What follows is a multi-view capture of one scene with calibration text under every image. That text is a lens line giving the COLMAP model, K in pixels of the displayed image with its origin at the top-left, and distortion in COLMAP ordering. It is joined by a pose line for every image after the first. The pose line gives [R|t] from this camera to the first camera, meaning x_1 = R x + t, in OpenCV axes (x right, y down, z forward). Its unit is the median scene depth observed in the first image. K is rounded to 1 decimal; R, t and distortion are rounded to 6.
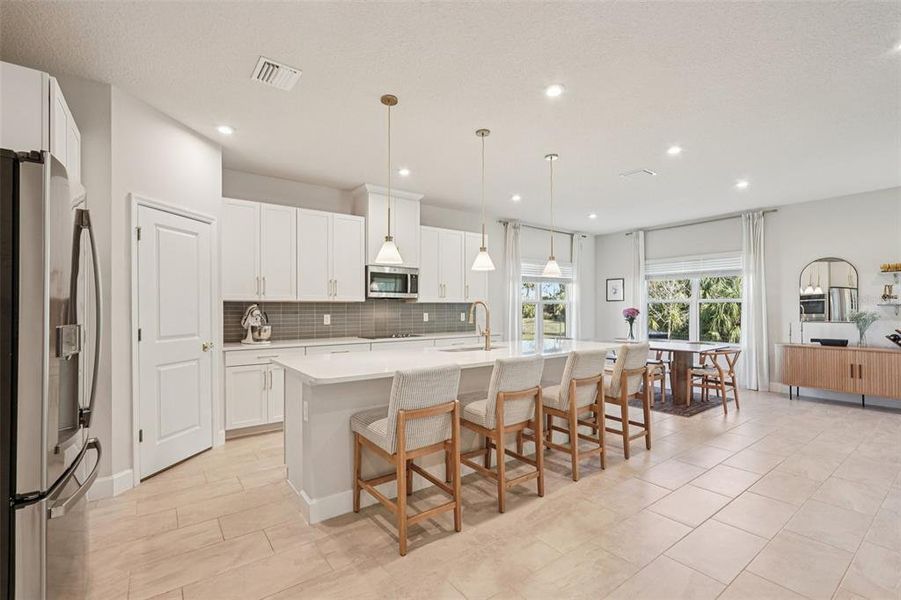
lens RADIAL K [[401.7, 0, 450.6], [0, 401.7, 306.5], [0, 0, 1]] dist [0.000326, 0.000258]
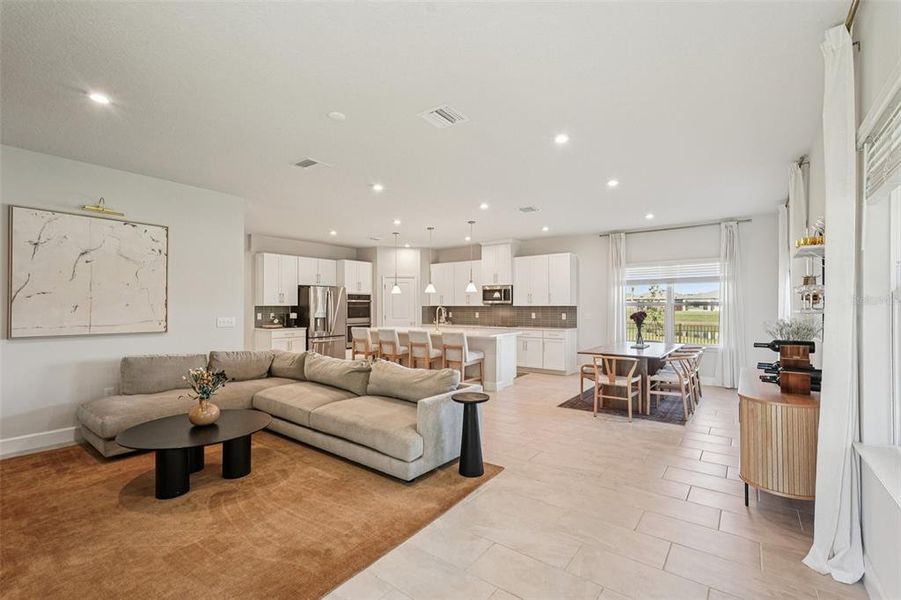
lens RADIAL K [[401.7, 0, 448.3], [0, 401.7, 302.1], [0, 0, 1]] dist [0.000326, 0.000258]
pose [[0.288465, -0.010536, -0.957432, 1.396312], [0.001577, 0.999943, -0.010529, -0.009417], [0.957489, 0.001527, 0.288465, 0.289515]]
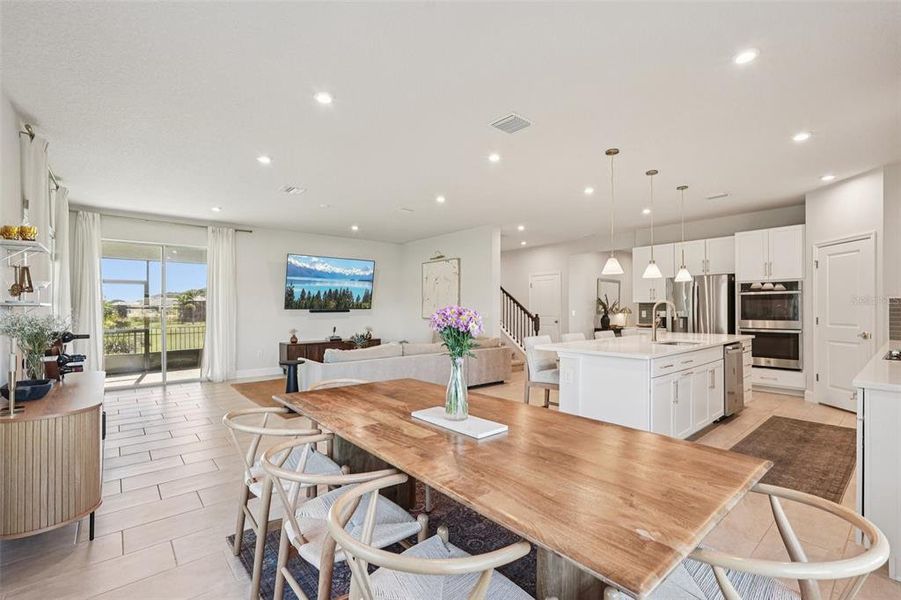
lens RADIAL K [[401.7, 0, 449.2], [0, 401.7, 307.3], [0, 0, 1]] dist [0.000326, 0.000258]
pose [[-0.997568, 0.003106, -0.069636, 0.531578], [0.003462, 0.999982, -0.004990, 0.007779], [0.069620, -0.005219, -0.997560, 1.441454]]
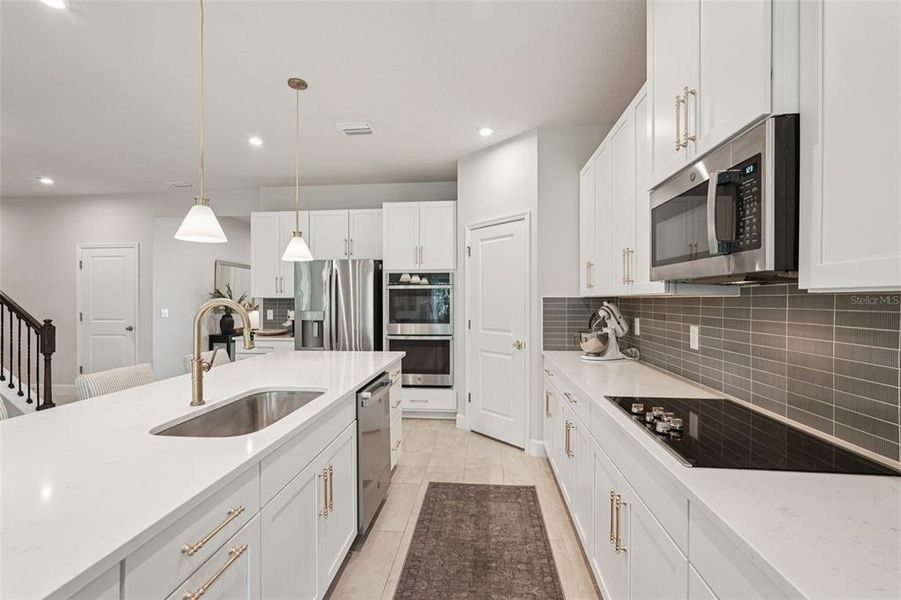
lens RADIAL K [[401.7, 0, 453.0], [0, 401.7, 297.1], [0, 0, 1]] dist [0.000326, 0.000258]
pose [[-0.659910, -0.002166, -0.751341, 0.164731], [0.003277, 0.999978, -0.005761, -0.007888], [0.751337, -0.006264, -0.659889, 1.011035]]
